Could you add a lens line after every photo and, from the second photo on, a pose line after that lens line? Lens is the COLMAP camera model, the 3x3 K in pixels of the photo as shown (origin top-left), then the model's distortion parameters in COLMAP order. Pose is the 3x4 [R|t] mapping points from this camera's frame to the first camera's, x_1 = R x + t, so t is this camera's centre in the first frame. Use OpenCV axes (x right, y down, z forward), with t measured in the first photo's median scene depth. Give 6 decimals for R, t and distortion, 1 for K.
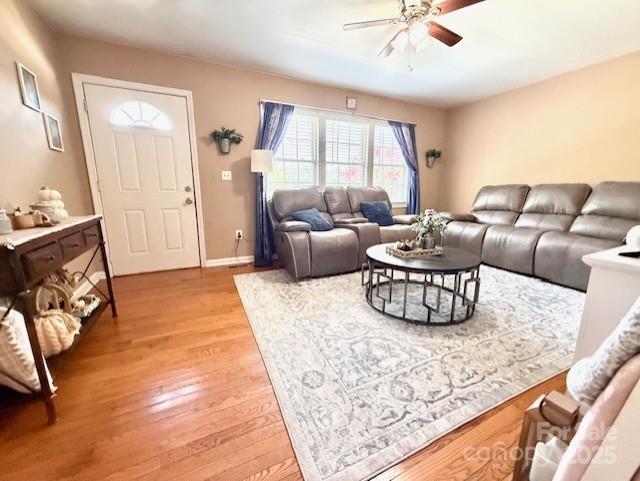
lens RADIAL K [[257.1, 0, 320.2], [0, 257.1, 238.5], [0, 0, 1]] dist [0.000119, 0.000631]
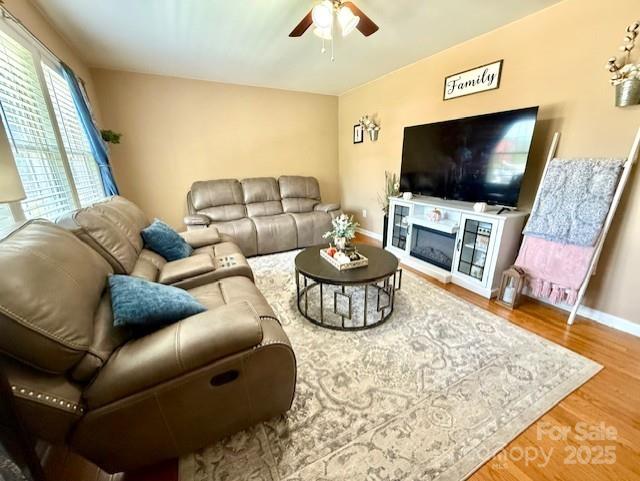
lens RADIAL K [[257.1, 0, 318.2], [0, 257.1, 240.0], [0, 0, 1]] dist [0.000119, 0.000631]
pose [[-0.034784, -0.285776, 0.957665, -0.460916], [0.211092, 0.934524, 0.286538, -0.261624], [-0.976847, 0.212122, 0.027819, 0.855799]]
